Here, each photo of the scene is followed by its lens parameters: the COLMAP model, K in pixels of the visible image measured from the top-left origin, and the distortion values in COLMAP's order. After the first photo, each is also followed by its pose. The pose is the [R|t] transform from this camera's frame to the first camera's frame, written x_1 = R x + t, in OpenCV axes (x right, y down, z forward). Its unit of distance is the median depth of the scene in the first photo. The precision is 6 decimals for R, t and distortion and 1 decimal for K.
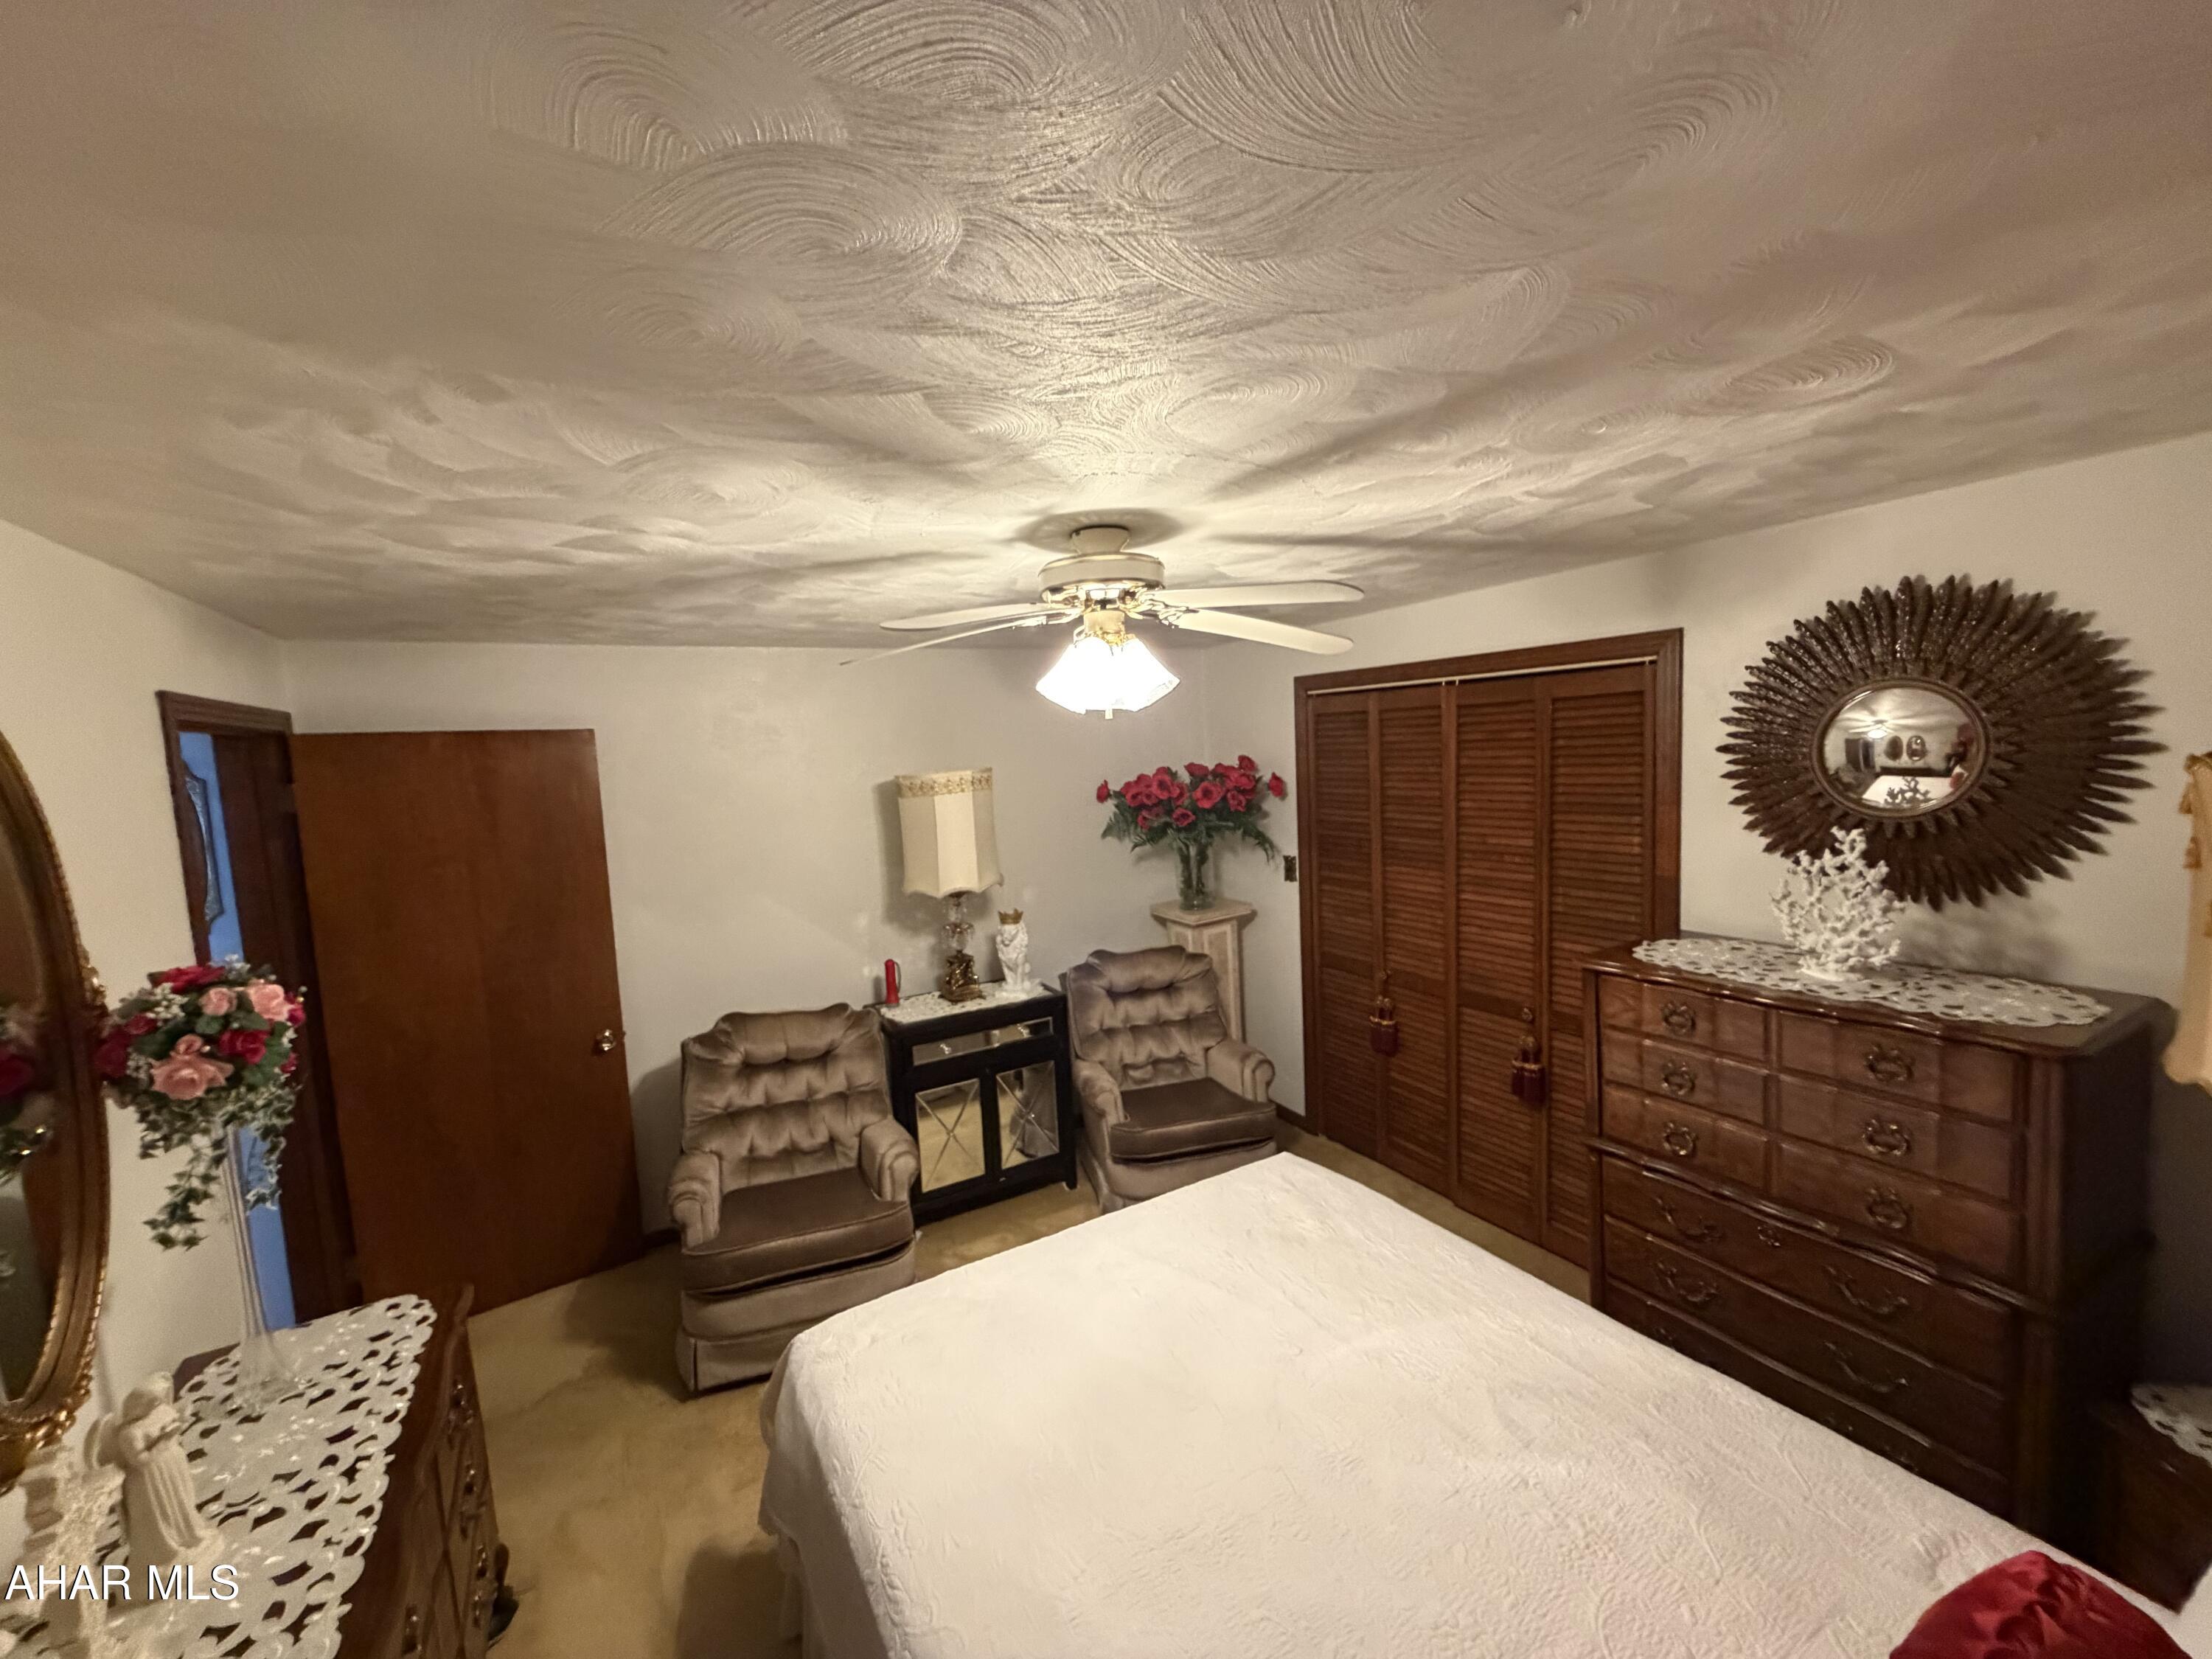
lens RADIAL K [[883.4, 0, 1101.9], [0, 883.4, 829.0], [0, 0, 1]] dist [-0.001052, -0.000039]
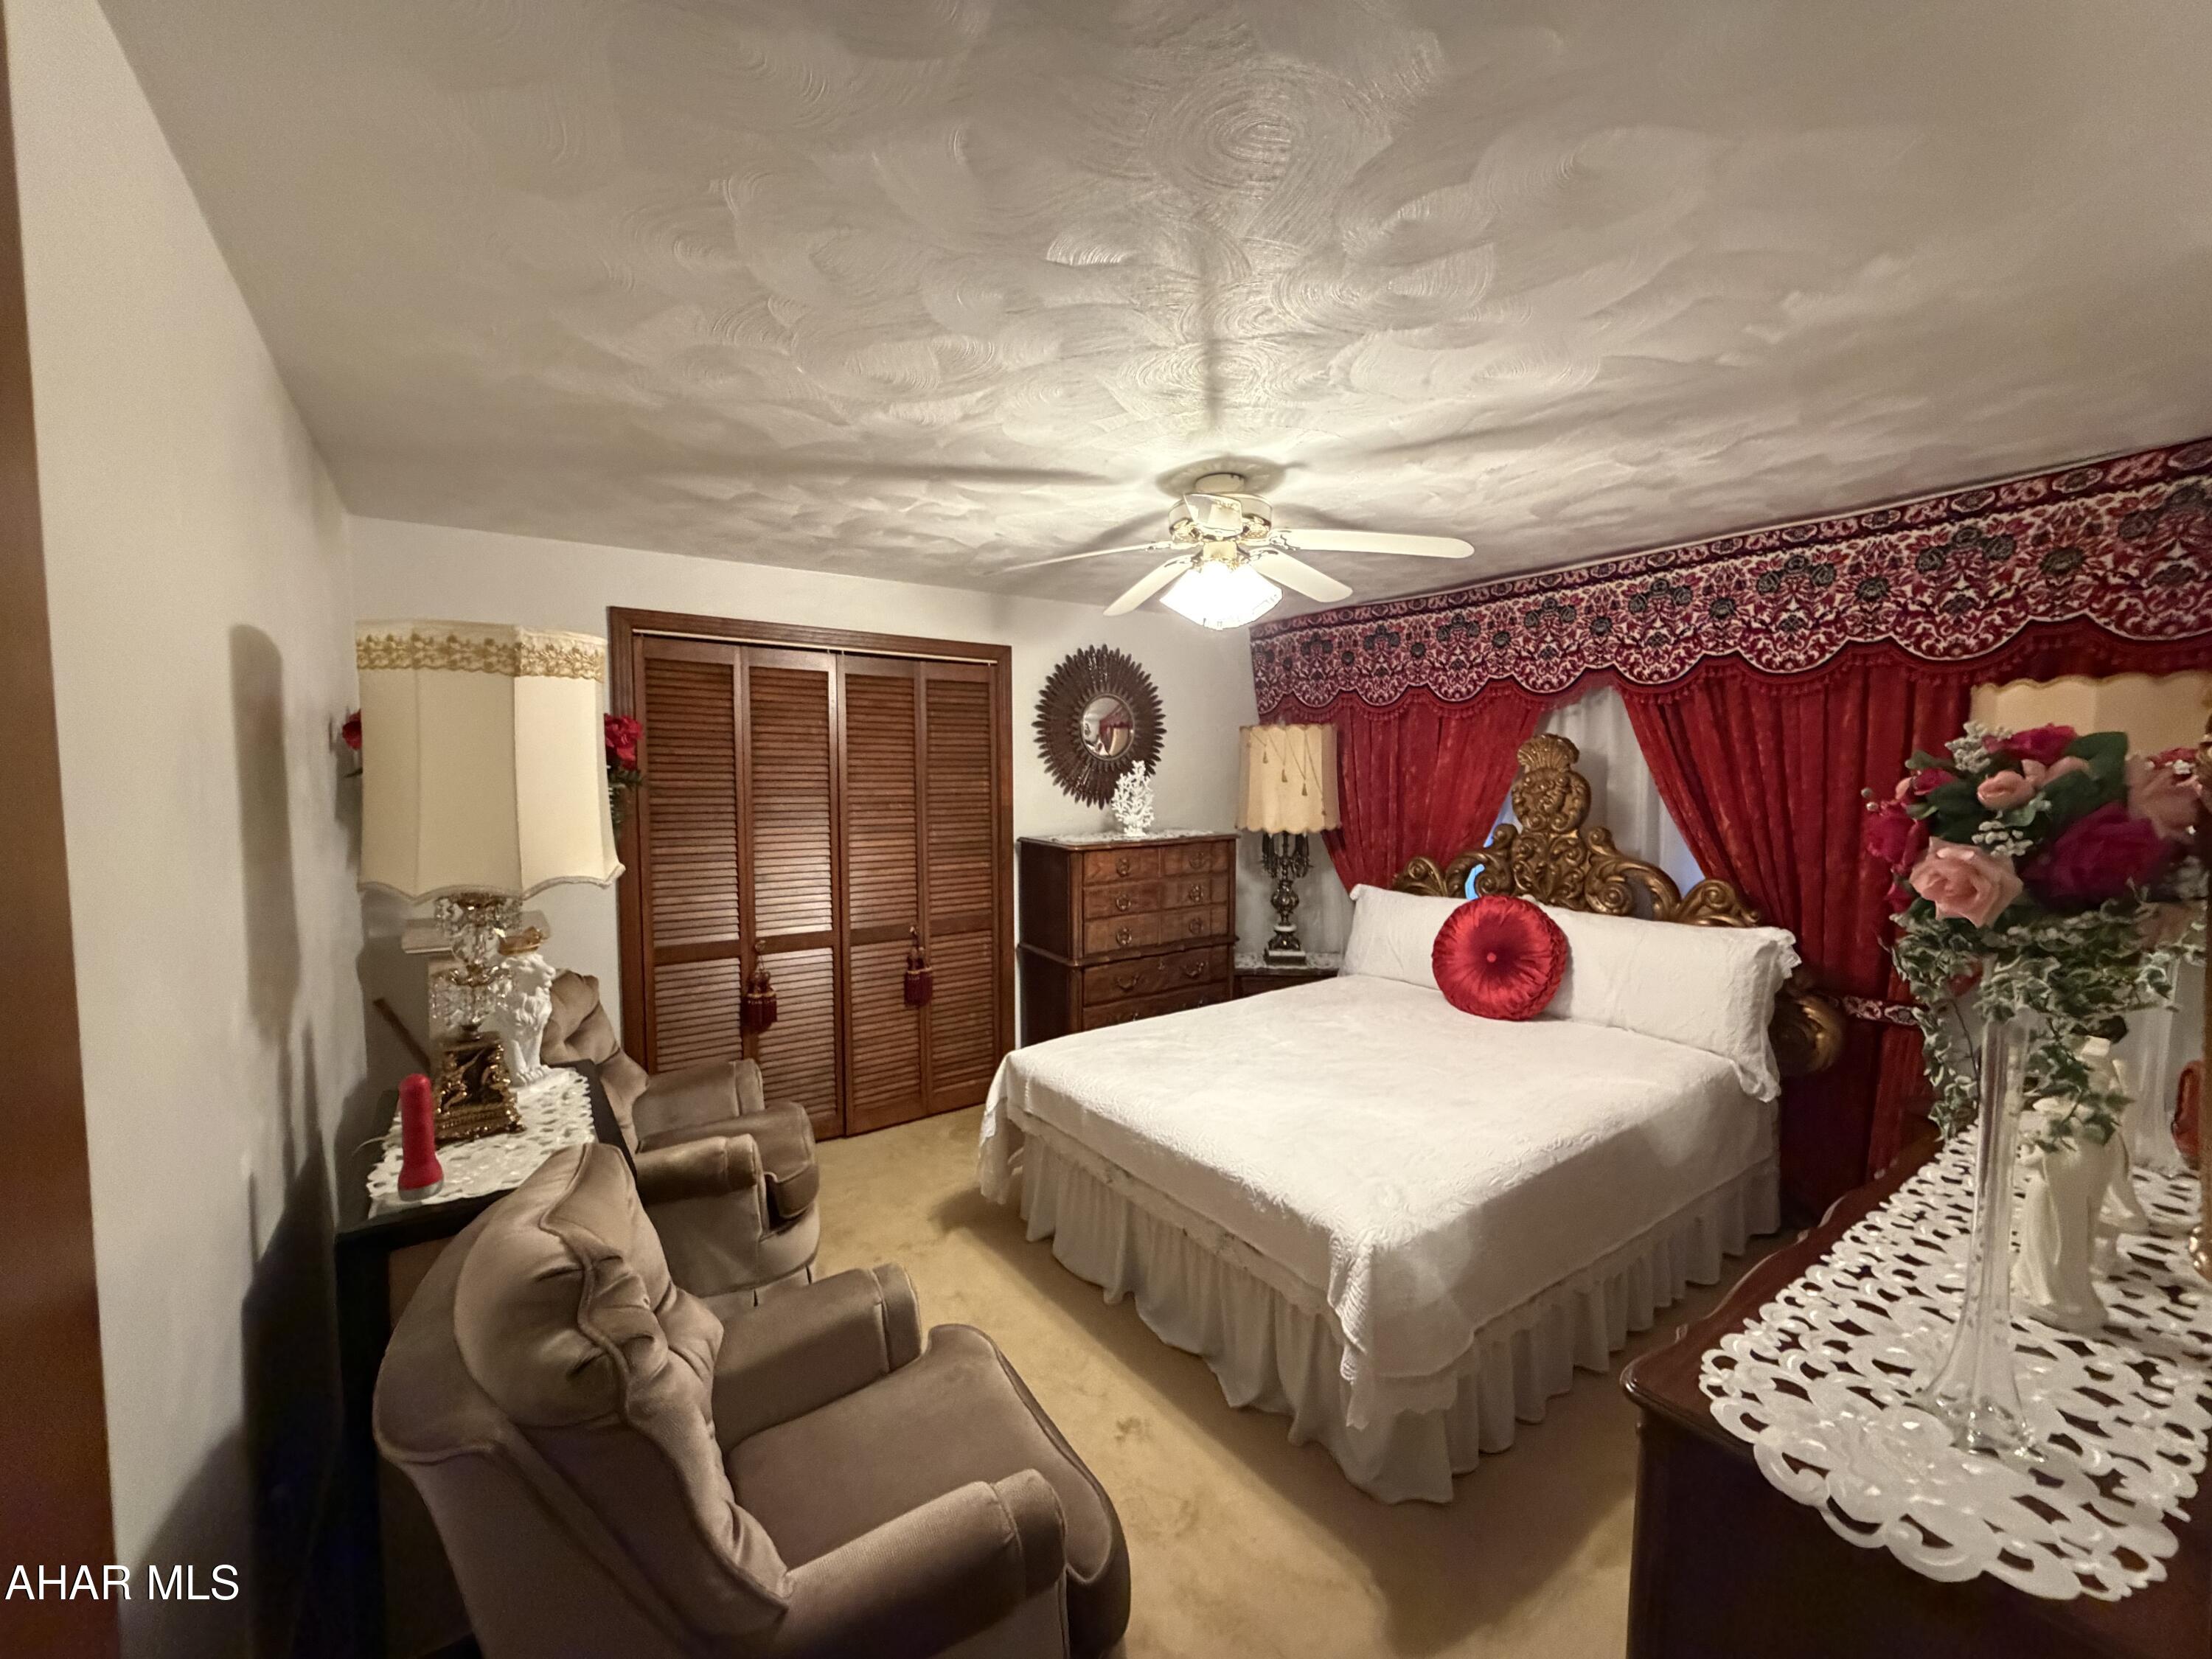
lens RADIAL K [[883.4, 0, 1101.9], [0, 883.4, 829.0], [0, 0, 1]] dist [-0.001052, -0.000039]
pose [[-0.088135, -0.010106, 0.996057, -1.104101], [0.103101, 0.994485, 0.019213, 0.099555], [-0.990759, 0.104388, -0.086607, 1.187059]]
